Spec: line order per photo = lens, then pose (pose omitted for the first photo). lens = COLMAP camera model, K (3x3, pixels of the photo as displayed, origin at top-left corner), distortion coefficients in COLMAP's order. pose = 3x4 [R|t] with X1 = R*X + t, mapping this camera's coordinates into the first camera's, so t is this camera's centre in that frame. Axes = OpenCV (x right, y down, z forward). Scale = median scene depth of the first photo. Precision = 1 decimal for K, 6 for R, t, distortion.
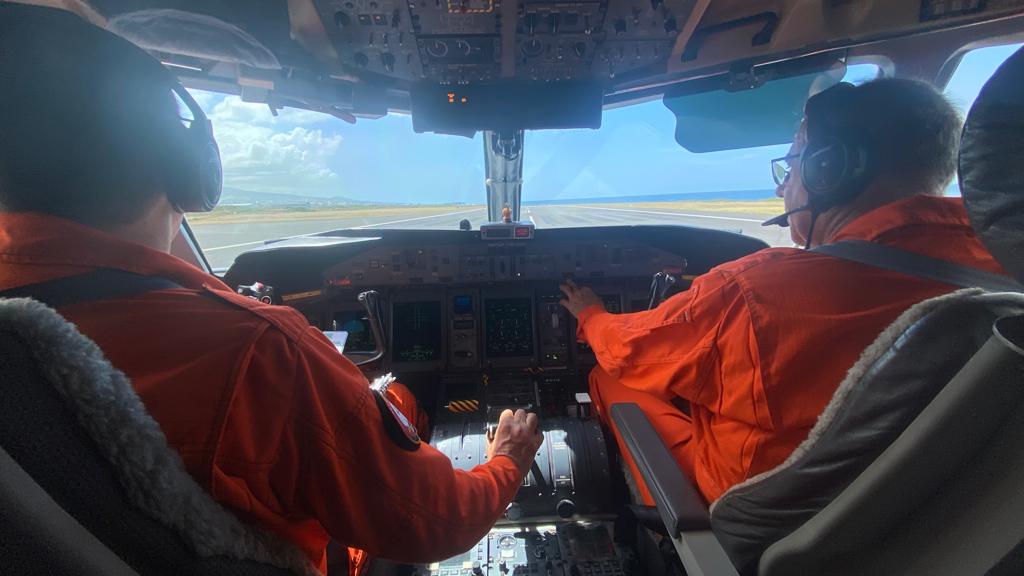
lens RADIAL K [[398.1, 0, 510.9], [0, 398.1, 290.1], [0, 0, 1]] dist [0.011235, -0.000252]
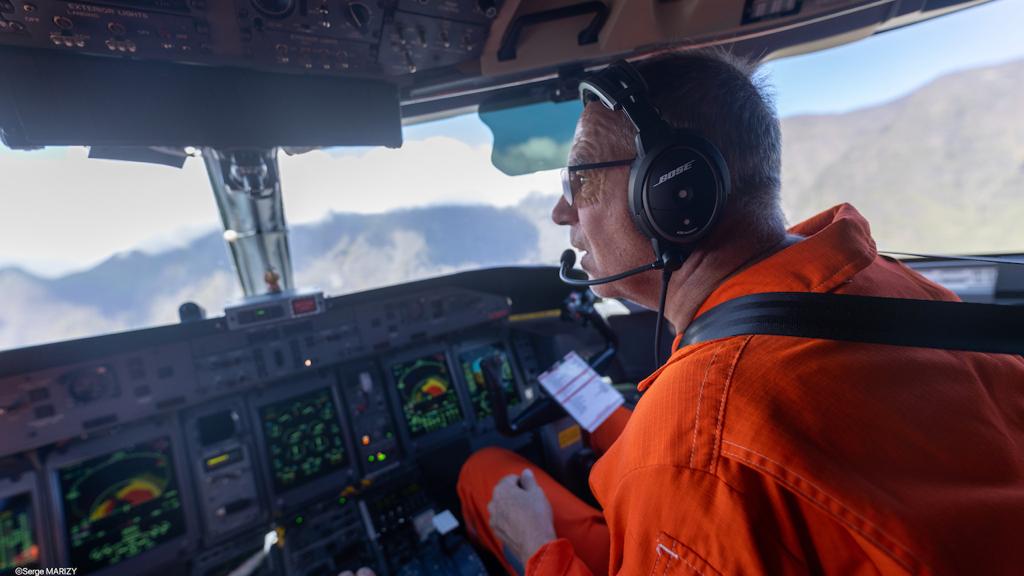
lens RADIAL K [[398.1, 0, 517.9], [0, 398.1, 288.7], [0, 0, 1]] dist [0.011235, -0.000252]
pose [[0.846929, -0.160809, 0.506806, -0.002926], [0.214588, 0.975471, -0.049085, -0.073728], [-0.486481, 0.150325, 0.860662, 0.295919]]
